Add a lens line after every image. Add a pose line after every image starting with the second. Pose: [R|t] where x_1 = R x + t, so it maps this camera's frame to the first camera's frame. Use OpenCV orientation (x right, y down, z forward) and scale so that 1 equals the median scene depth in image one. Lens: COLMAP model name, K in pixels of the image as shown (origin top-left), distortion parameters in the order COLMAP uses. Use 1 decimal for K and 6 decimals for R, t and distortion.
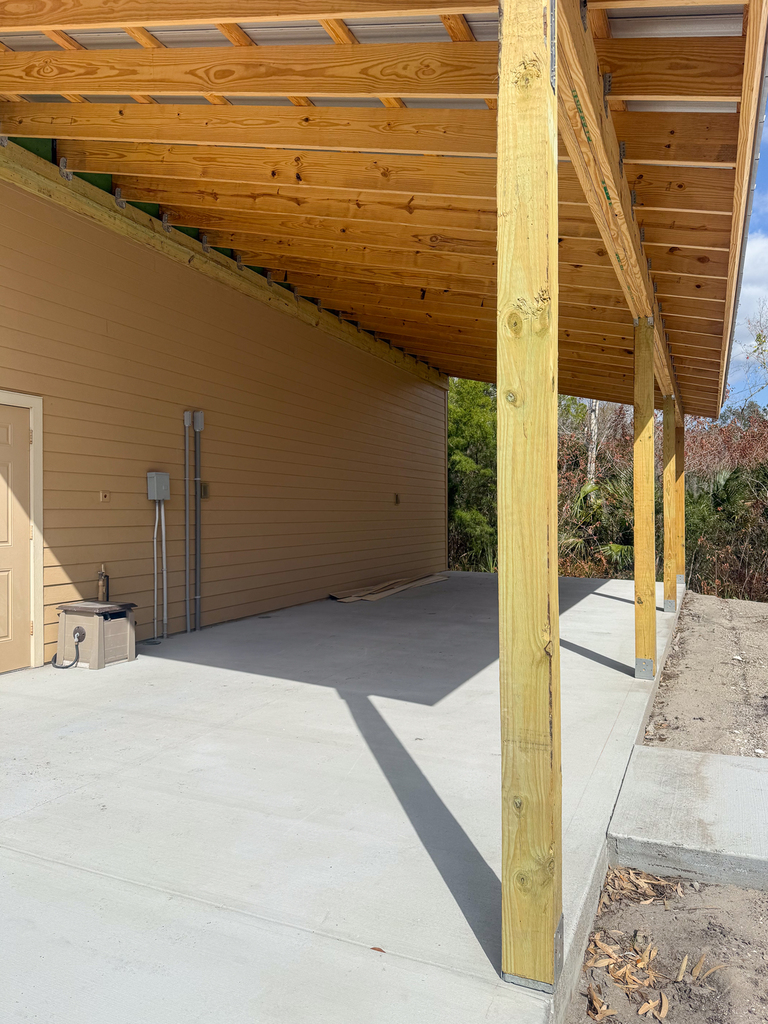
lens RADIAL K [[736.1, 0, 375.6], [0, 736.1, 519.5], [0, 0, 1]] dist [0.022592, -0.017073]
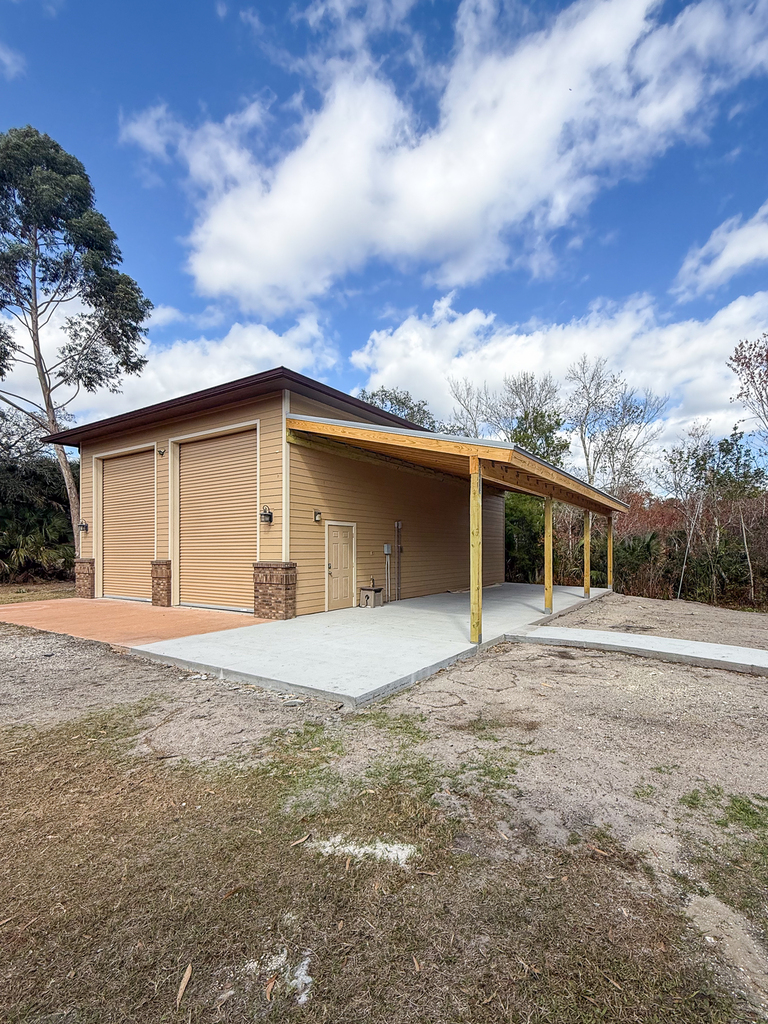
lens RADIAL K [[464.9, 0, 422.4], [0, 464.9, 549.4], [0, 0, 1]] dist [-0.007369, -0.000237]
pose [[0.992971, 0.004350, -0.118274, 0.067037], [-0.005881, 0.999903, -0.012598, -0.025347], [0.118208, 0.013205, 0.992901, -0.922624]]
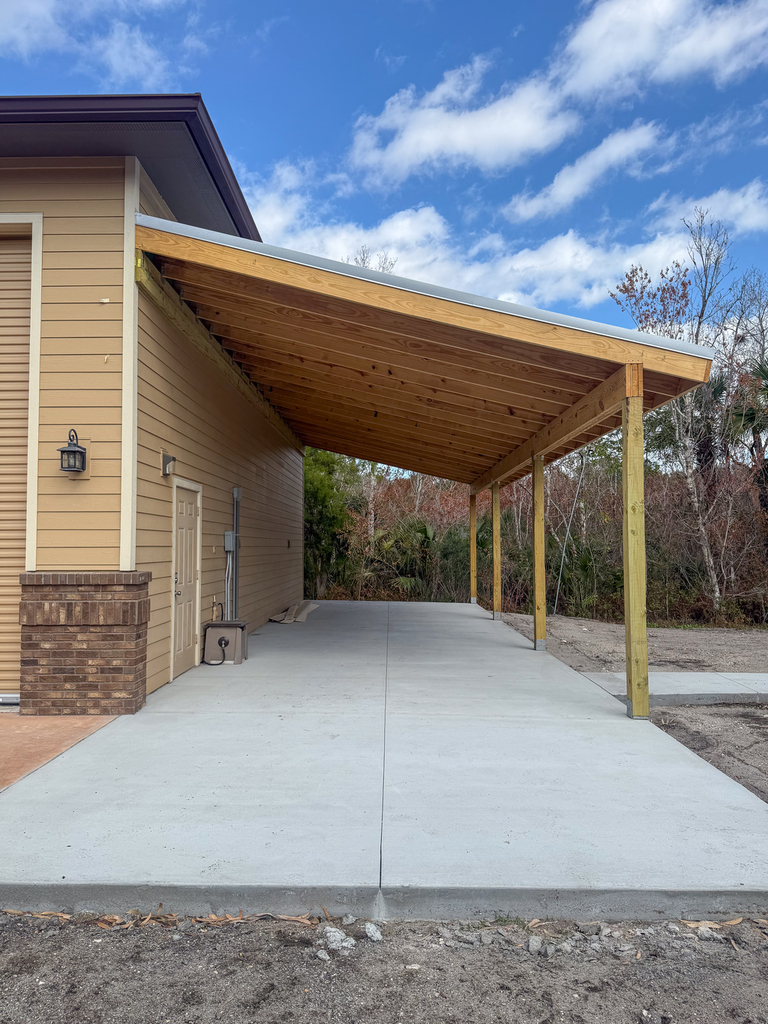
lens RADIAL K [[736.1, 0, 377.4], [0, 736.1, 515.7], [0, 0, 1]] dist [0.022592, -0.017073]
pose [[0.914192, 0.022275, 0.404669, -0.698291], [-0.000958, 0.998604, -0.052805, -0.021445], [-0.405281, 0.047886, 0.912937, -0.485871]]
